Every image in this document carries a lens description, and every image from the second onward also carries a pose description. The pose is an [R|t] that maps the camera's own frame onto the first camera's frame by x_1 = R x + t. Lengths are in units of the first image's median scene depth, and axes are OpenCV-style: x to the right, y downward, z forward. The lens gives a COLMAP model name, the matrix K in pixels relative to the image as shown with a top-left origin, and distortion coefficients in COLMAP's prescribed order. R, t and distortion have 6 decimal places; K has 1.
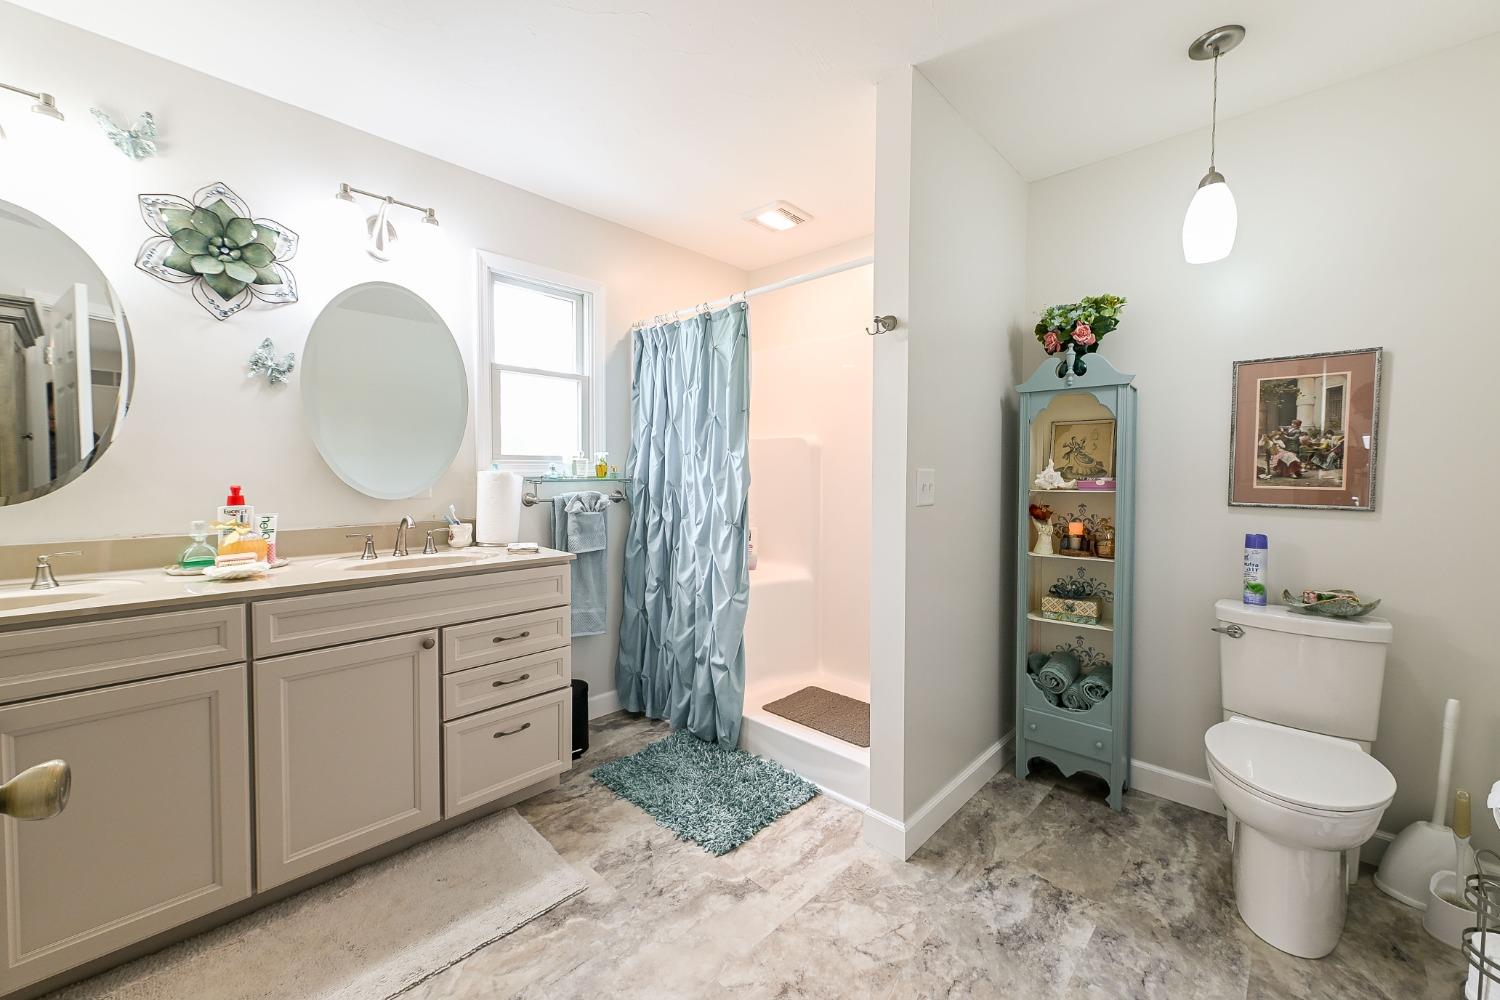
lens RADIAL K [[586.2, 0, 747.7], [0, 586.2, 491.2], [0, 0, 1]] dist [0.004612, -0.000362]
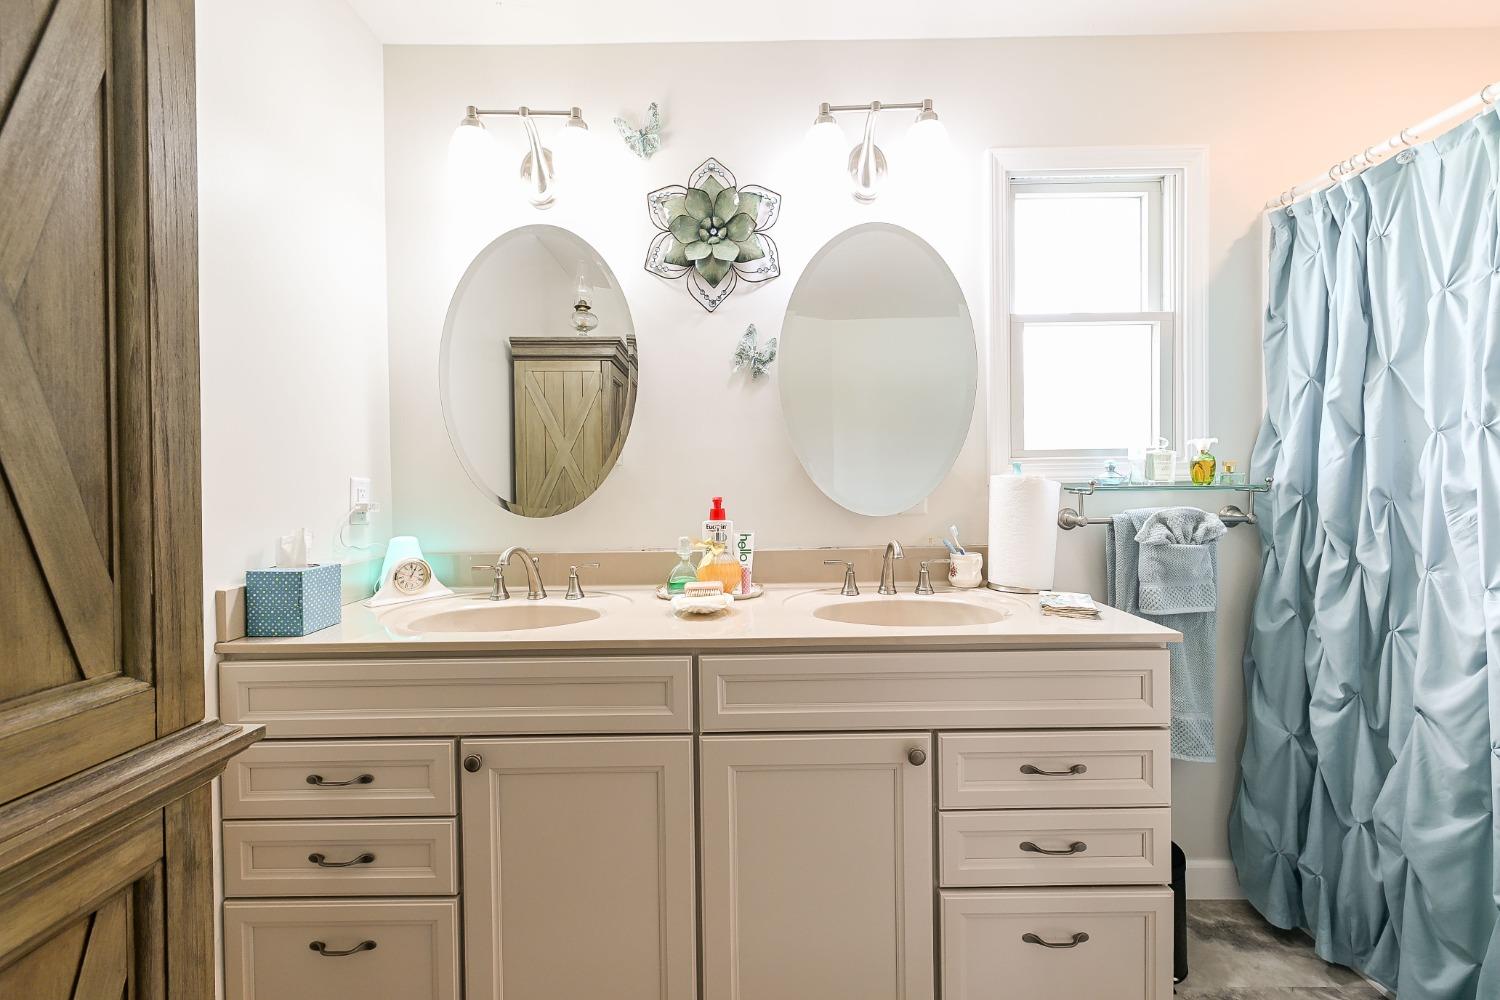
lens RADIAL K [[586.2, 0, 747.7], [0, 586.2, 491.2], [0, 0, 1]] dist [0.004612, -0.000362]
pose [[0.692560, -0.002636, -0.721355, -0.166054], [-0.007219, 0.999918, -0.010584, -0.006916], [0.721324, 0.012537, 0.692484, 0.330966]]
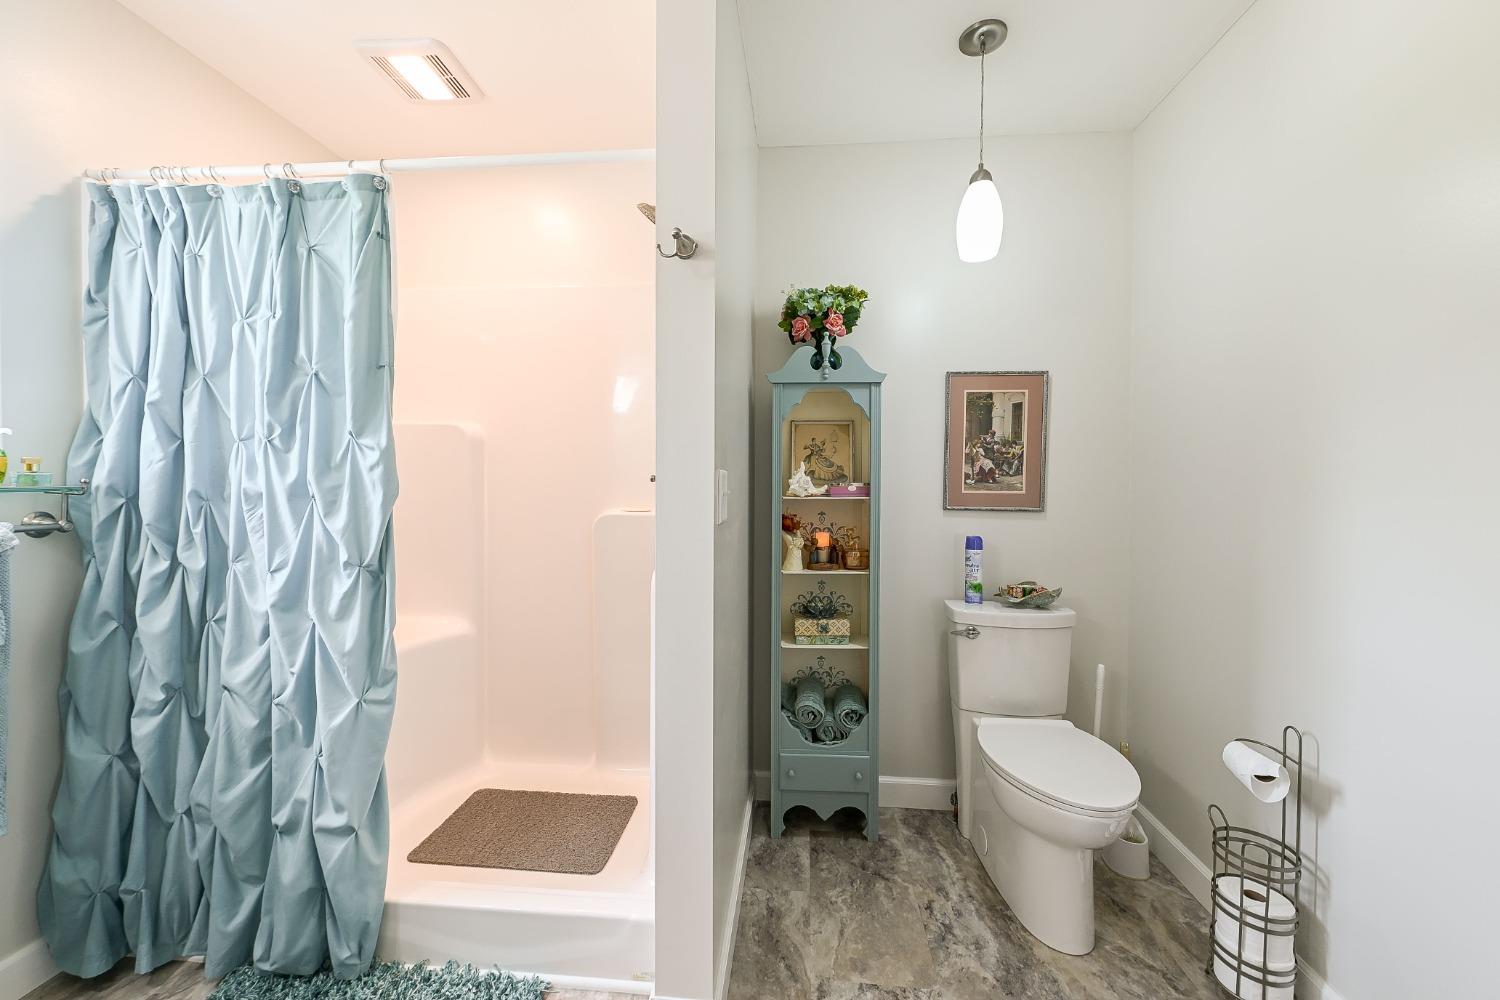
lens RADIAL K [[586.2, 0, 747.7], [0, 586.2, 491.2], [0, 0, 1]] dist [0.004612, -0.000362]
pose [[0.785263, -0.009567, 0.619088, -0.084488], [0.016432, 0.999850, -0.005392, -0.006946], [-0.618944, 0.014407, 0.785303, 0.337169]]
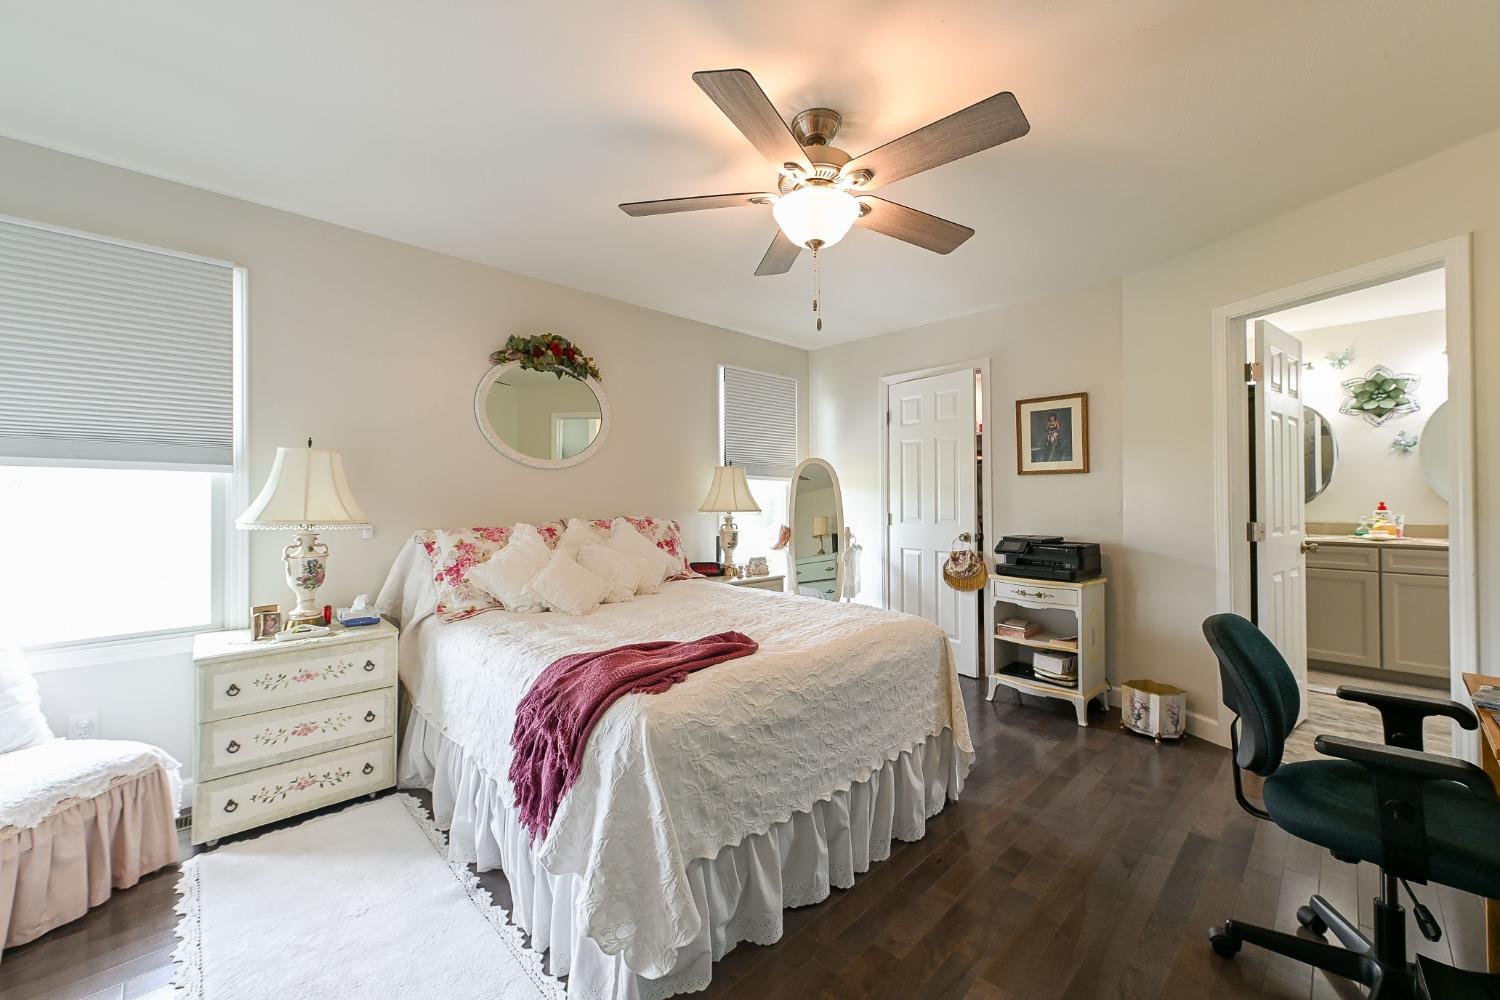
lens RADIAL K [[586.2, 0, 747.7], [0, 586.2, 491.2], [0, 0, 1]] dist [0.004612, -0.000362]
pose [[-0.036965, -0.009065, -0.999275, 1.085448], [-0.025496, 0.999642, -0.008125, 0.023087], [0.998991, 0.025178, -0.037183, -0.987341]]
